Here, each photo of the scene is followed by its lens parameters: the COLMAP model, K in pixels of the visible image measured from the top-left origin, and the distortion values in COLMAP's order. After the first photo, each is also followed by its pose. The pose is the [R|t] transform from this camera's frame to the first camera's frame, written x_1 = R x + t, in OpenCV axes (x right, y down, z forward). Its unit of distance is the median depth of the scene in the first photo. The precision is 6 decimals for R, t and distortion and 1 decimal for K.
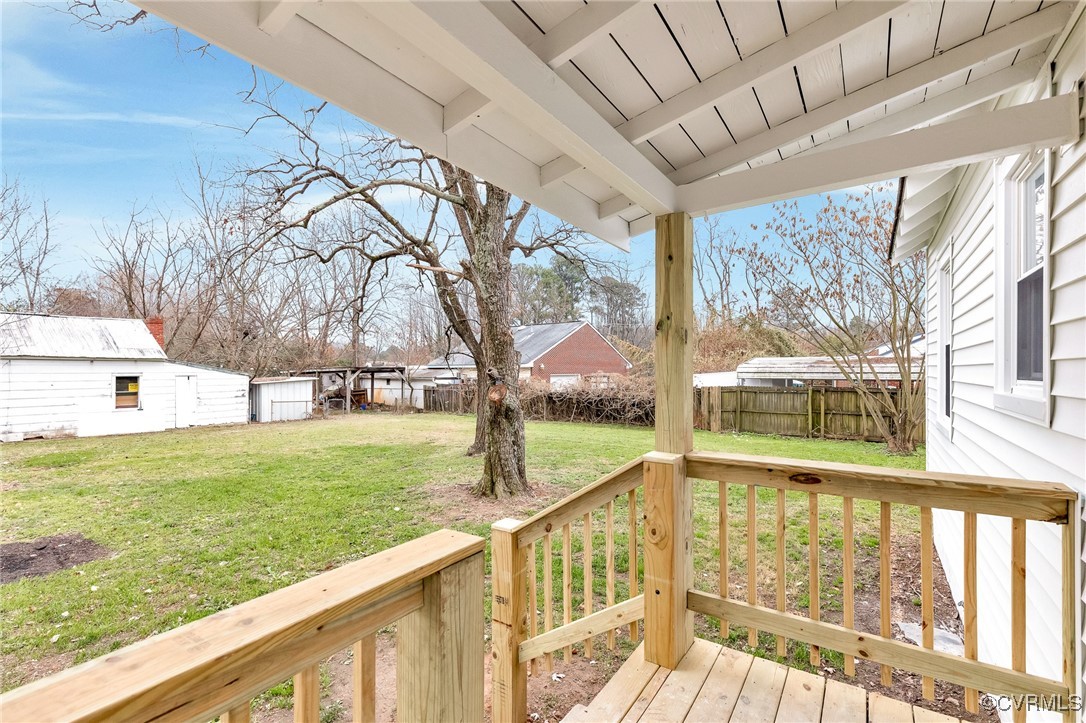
lens RADIAL K [[496.8, 0, 536.6], [0, 496.8, 366.2], [0, 0, 1]] dist [0.003858, -0.000071]
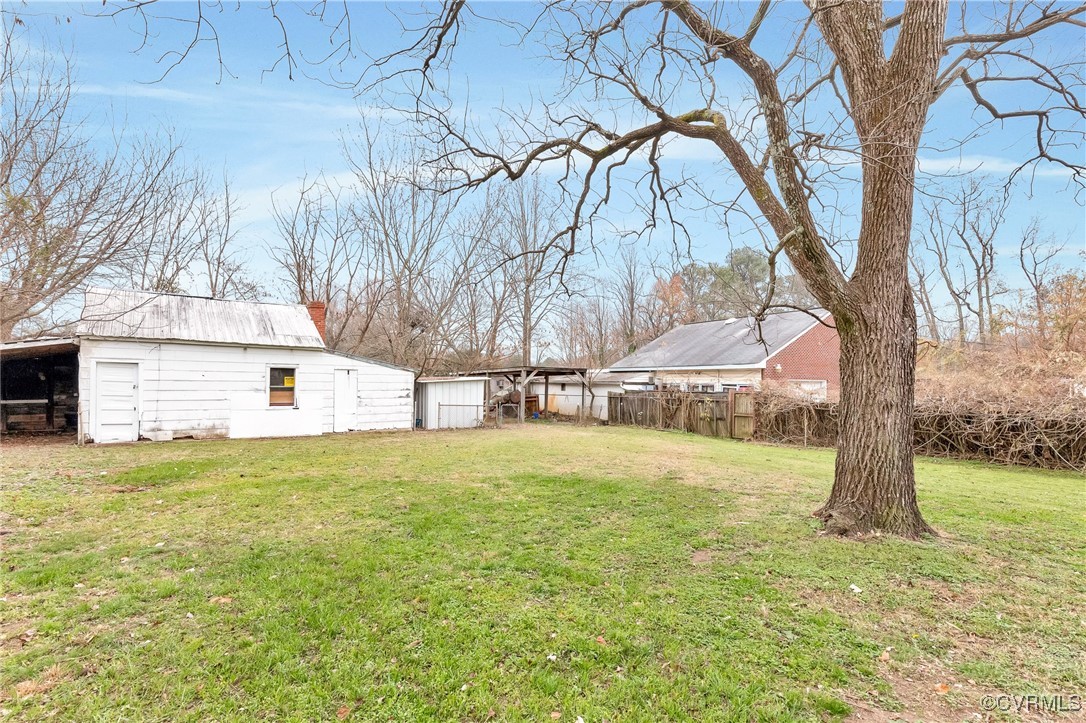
lens RADIAL K [[498.6, 0, 543.0], [0, 498.6, 385.7], [0, 0, 1]] dist [0.000662, 0.000014]
pose [[0.957730, 0.018168, -0.287094, -0.133074], [-0.014342, 0.999778, 0.015424, 0.024930], [0.287311, -0.010654, 0.957778, 0.262668]]
